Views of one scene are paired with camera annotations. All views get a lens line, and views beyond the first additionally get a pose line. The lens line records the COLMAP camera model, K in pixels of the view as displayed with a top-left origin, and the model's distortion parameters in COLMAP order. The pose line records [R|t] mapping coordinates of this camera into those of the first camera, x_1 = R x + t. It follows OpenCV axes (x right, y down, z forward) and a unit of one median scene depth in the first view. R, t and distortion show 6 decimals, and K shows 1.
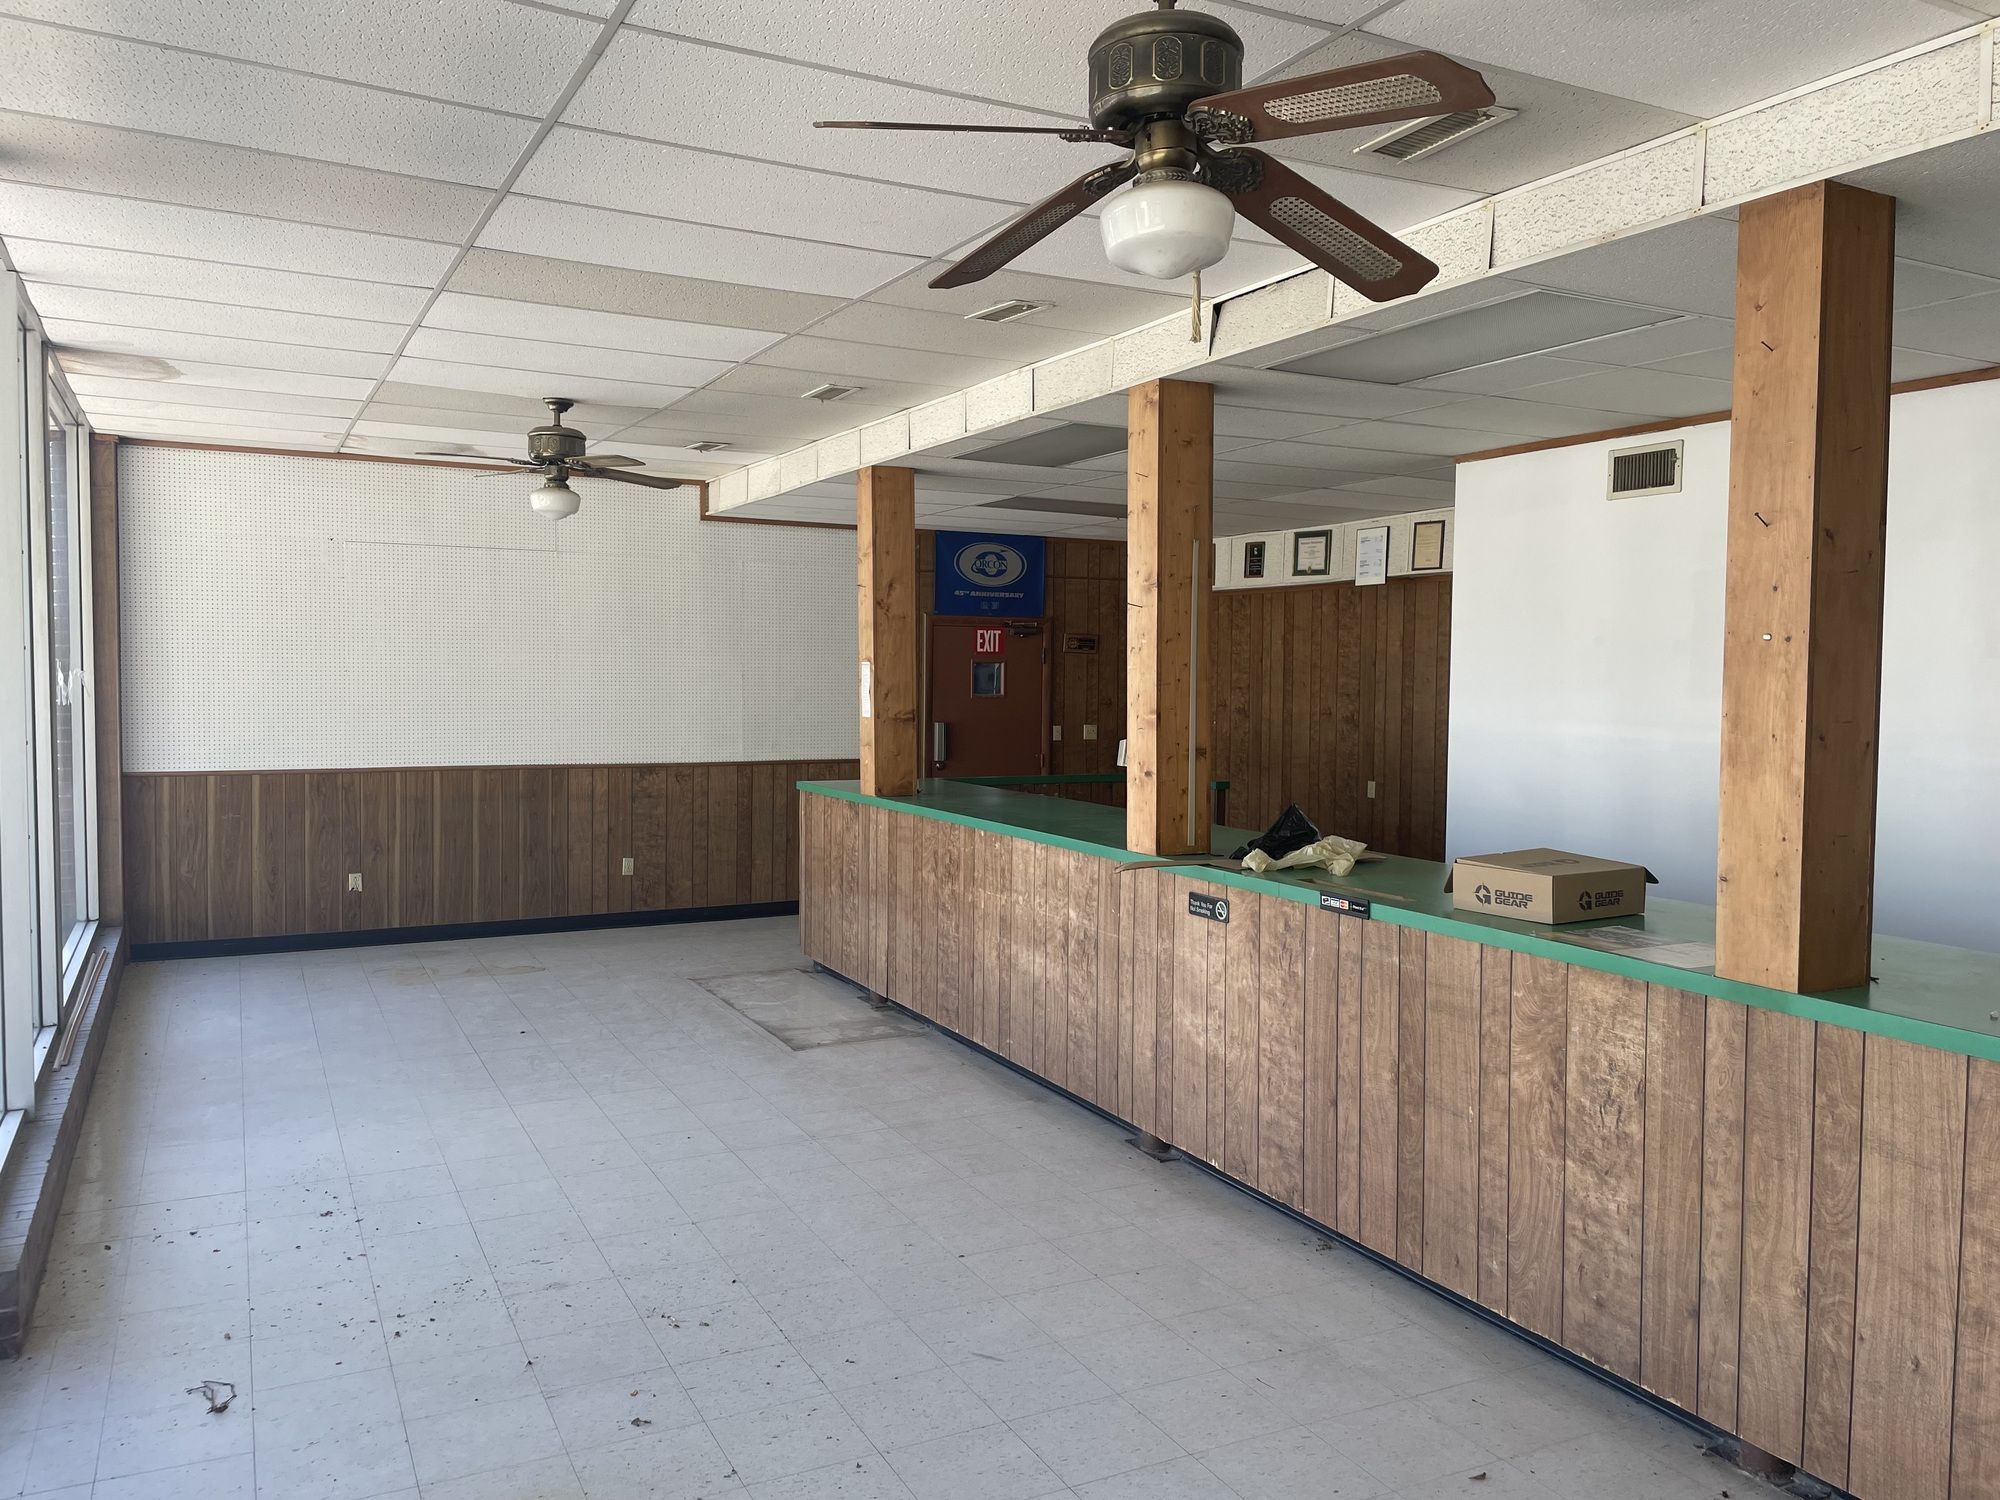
lens RADIAL K [[1525.6, 0, 1000.8], [0, 1525.6, 744.3], [0, 0, 1]] dist [0.060824, -0.020160]
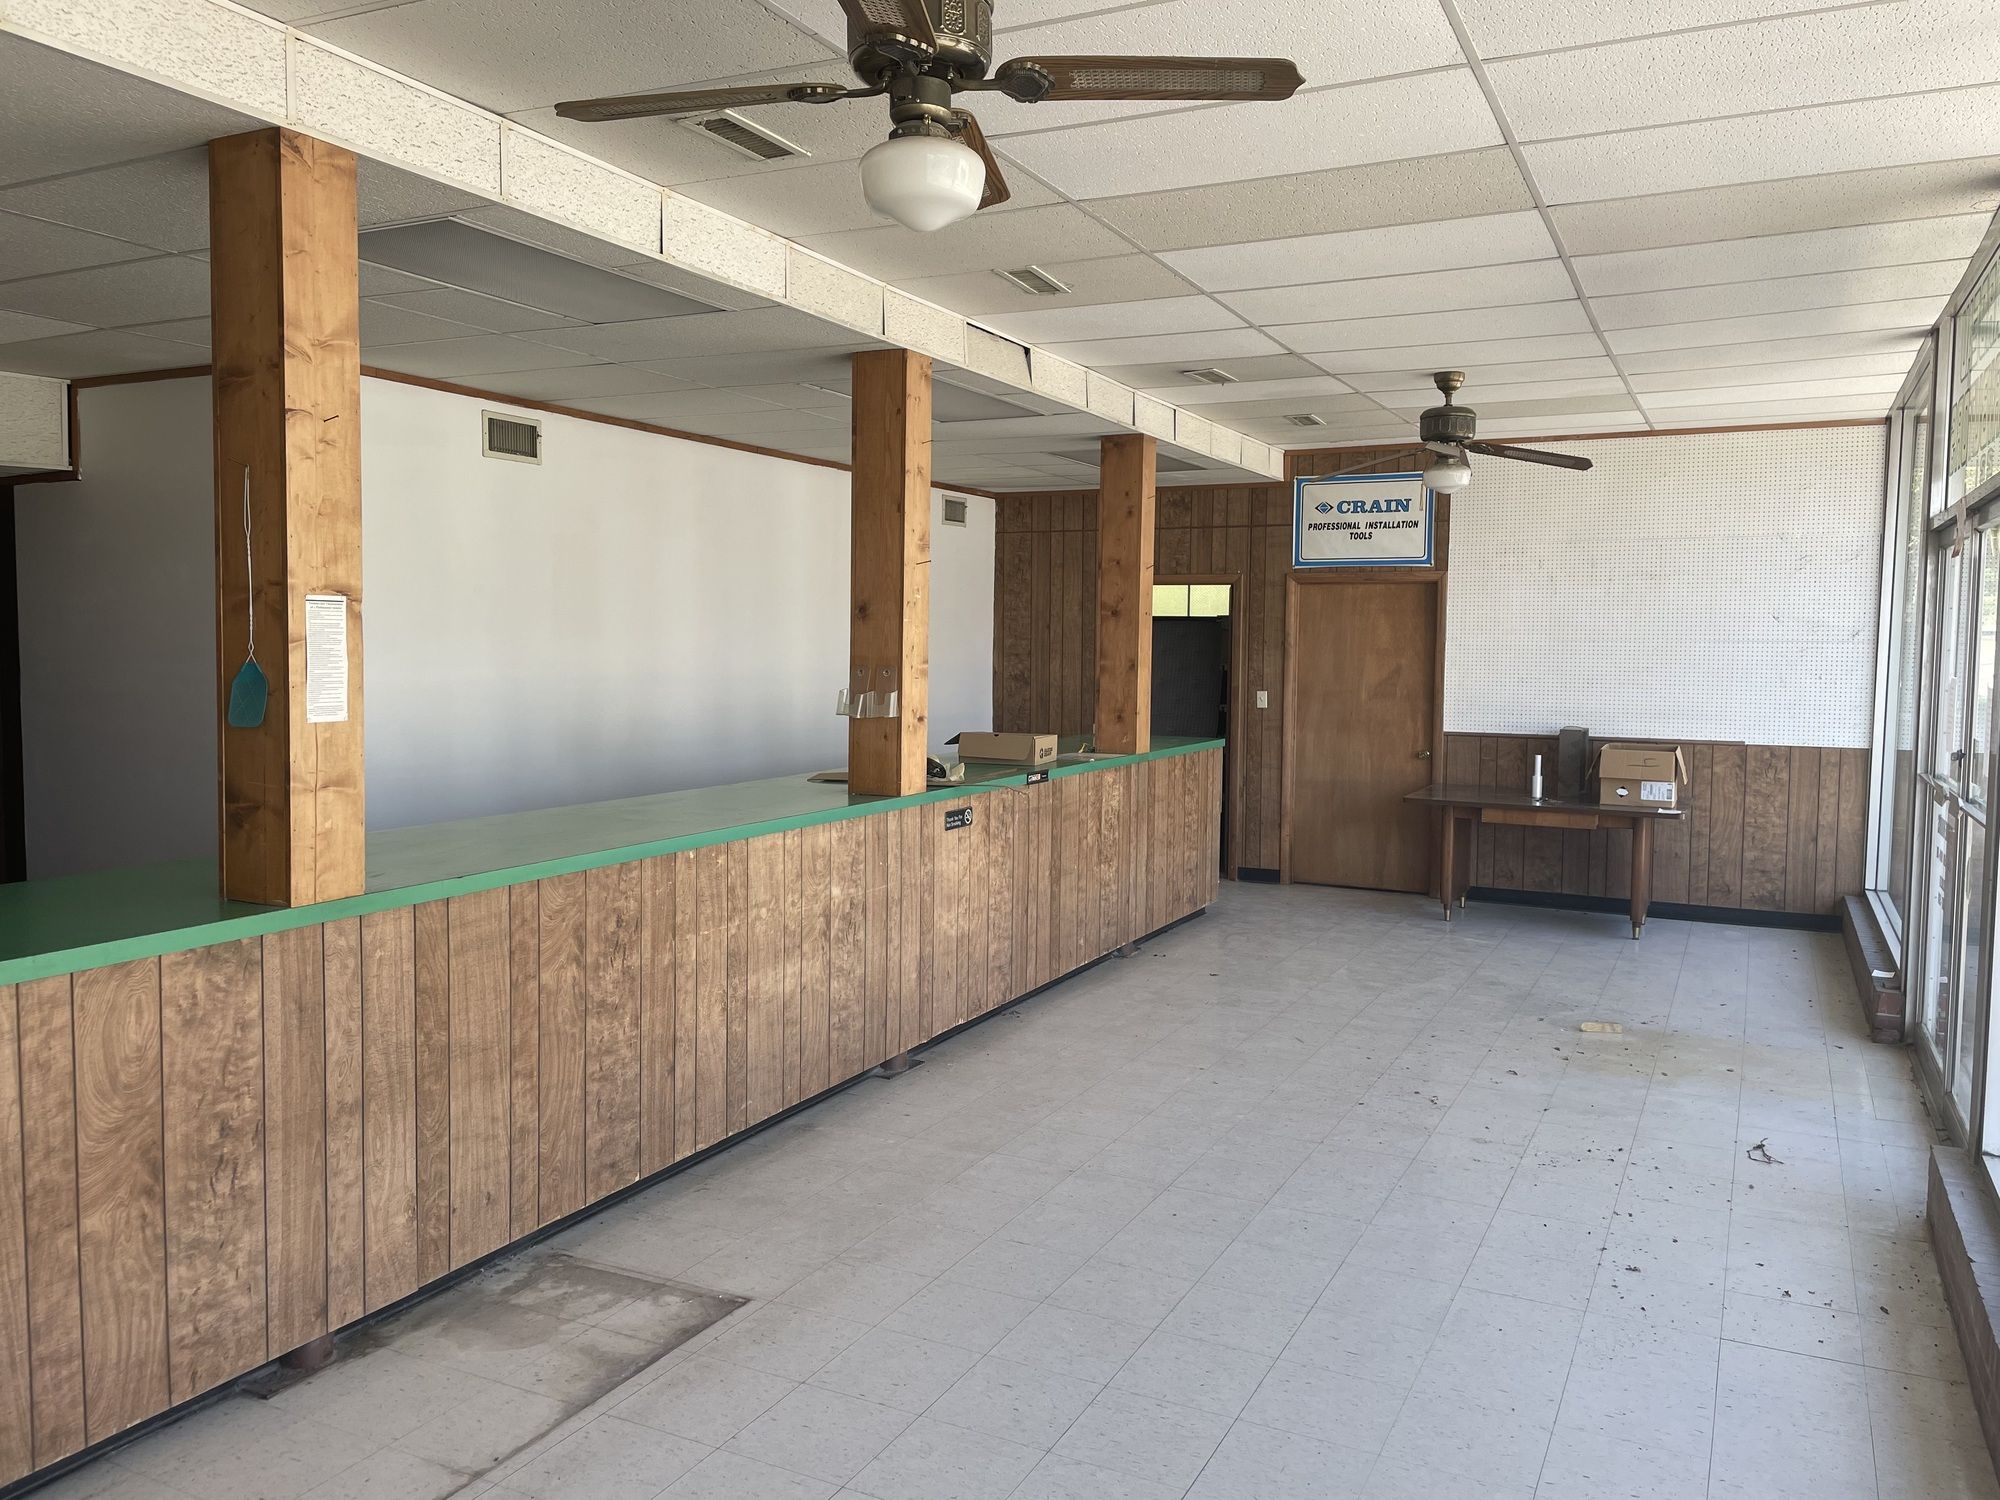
lens RADIAL K [[1525.6, 0, 1000.4], [0, 1525.6, 746.3], [0, 0, 1]] dist [0.060824, -0.020160]
pose [[-0.598128, -0.075327, 0.797853, -0.746569], [0.025736, 0.993254, 0.113069, -0.076556], [-0.800987, 0.088163, -0.592154, 1.481744]]
